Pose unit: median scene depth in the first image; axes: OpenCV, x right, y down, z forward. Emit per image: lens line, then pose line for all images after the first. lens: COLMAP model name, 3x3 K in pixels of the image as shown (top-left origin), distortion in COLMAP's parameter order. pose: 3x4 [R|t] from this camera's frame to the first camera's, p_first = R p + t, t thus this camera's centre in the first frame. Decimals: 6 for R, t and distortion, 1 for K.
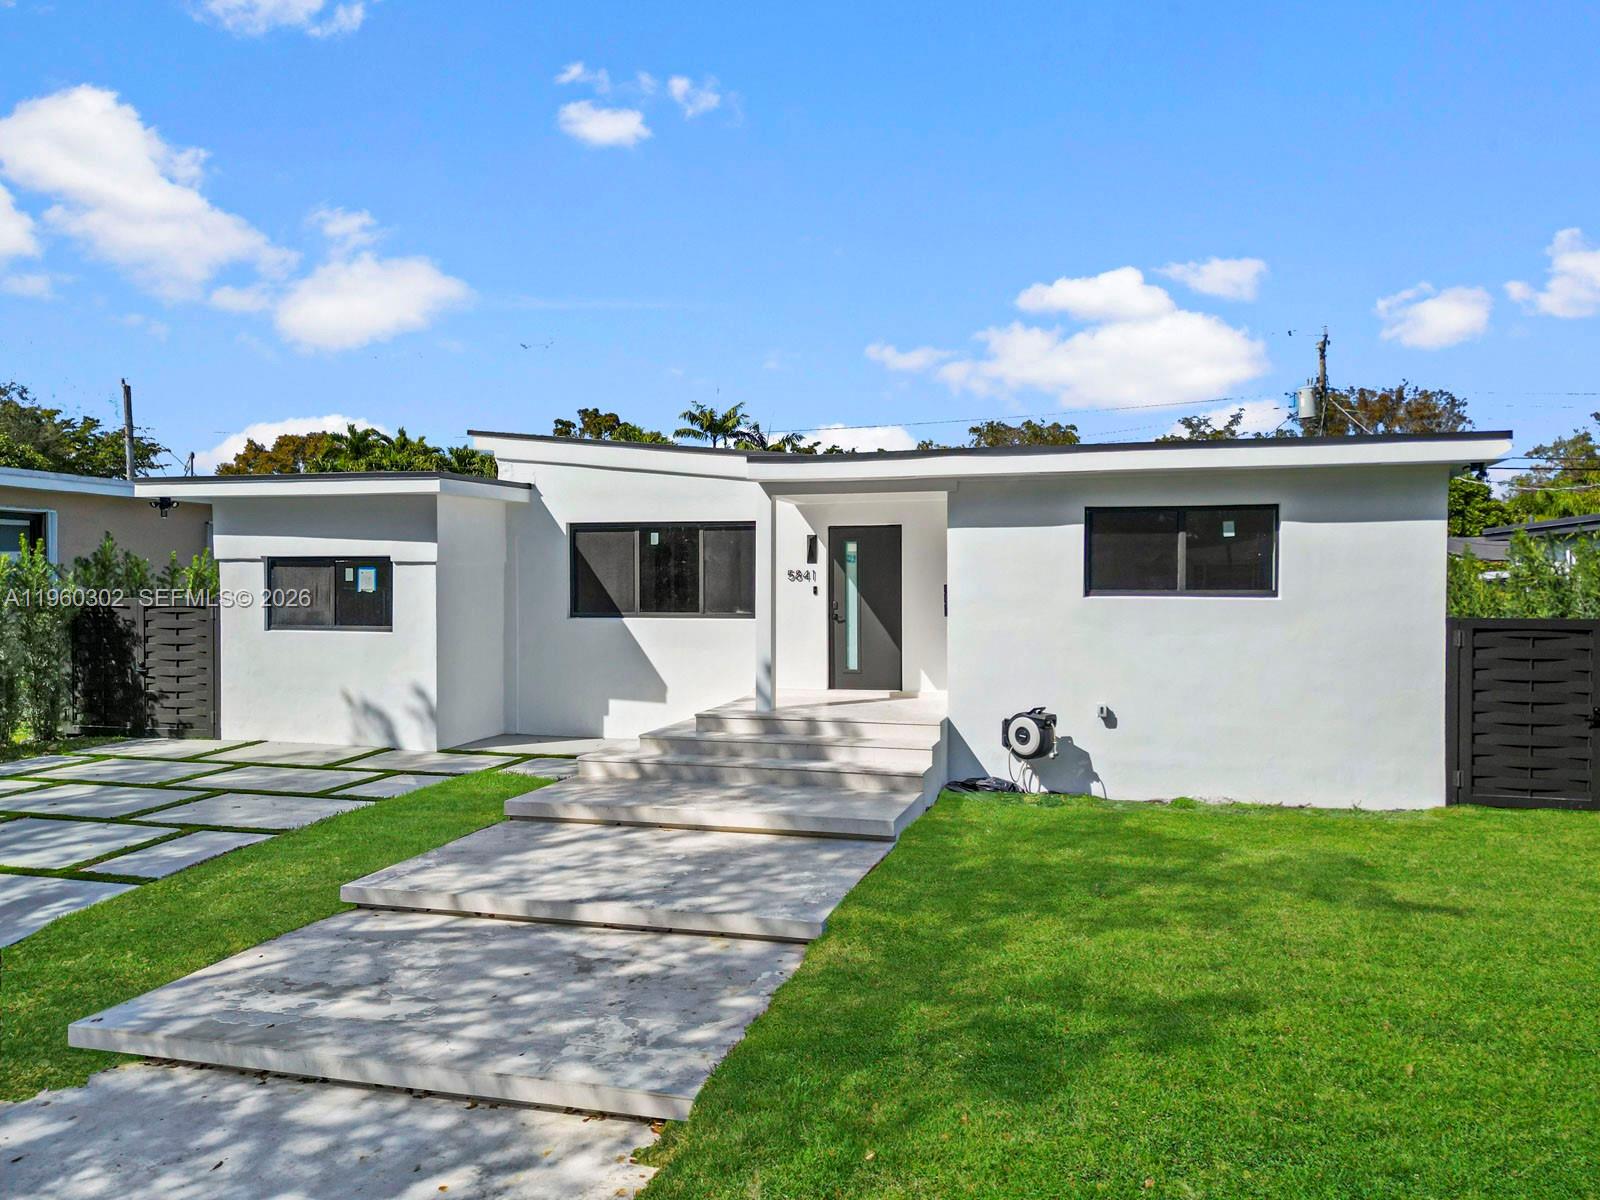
lens RADIAL K [[1116.0, 0, 850.1], [0, 1116.0, 581.5], [0, 0, 1]] dist [0.028333, -0.014650]
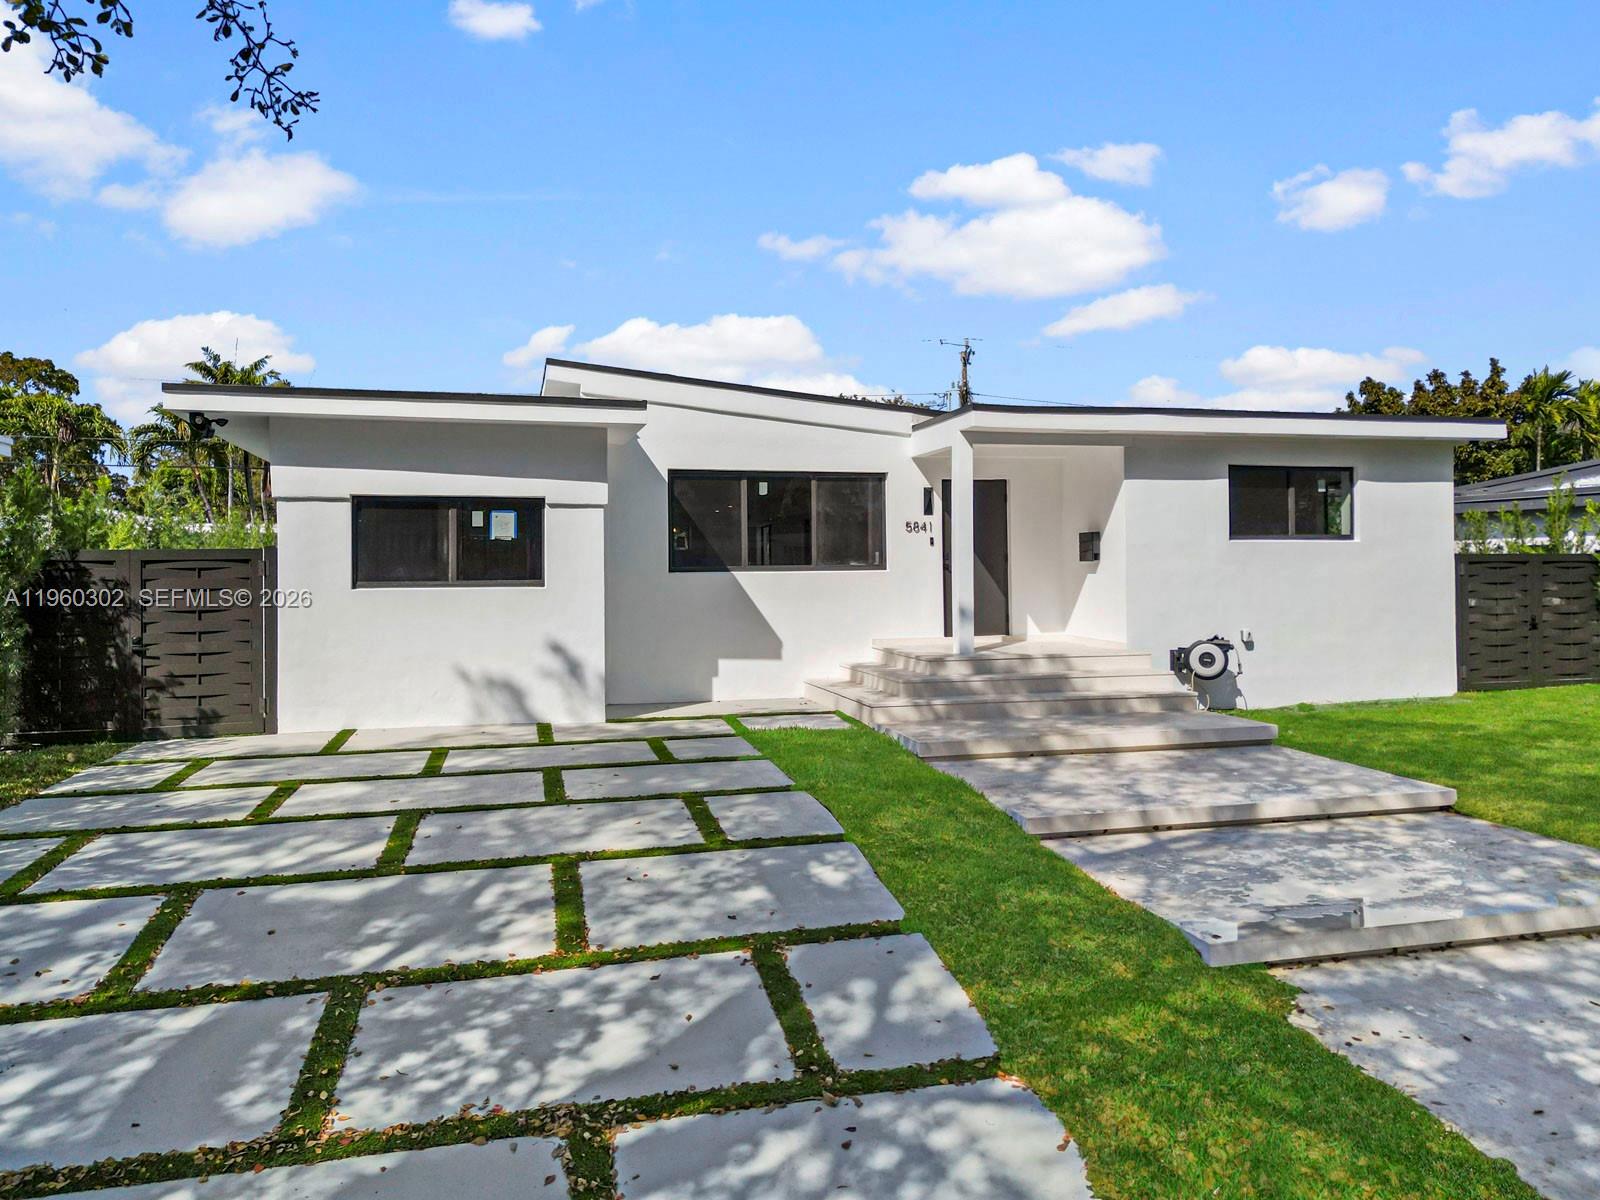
lens RADIAL K [[1116.0, 0, 802.1], [0, 1116.0, 581.5], [0, 0, 1]] dist [0.028333, -0.014650]
pose [[0.871520, -0.012294, 0.490206, -0.640204], [0.011672, 0.999923, 0.004325, 0.039099], [-0.490221, 0.001952, 0.871596, 0.160886]]
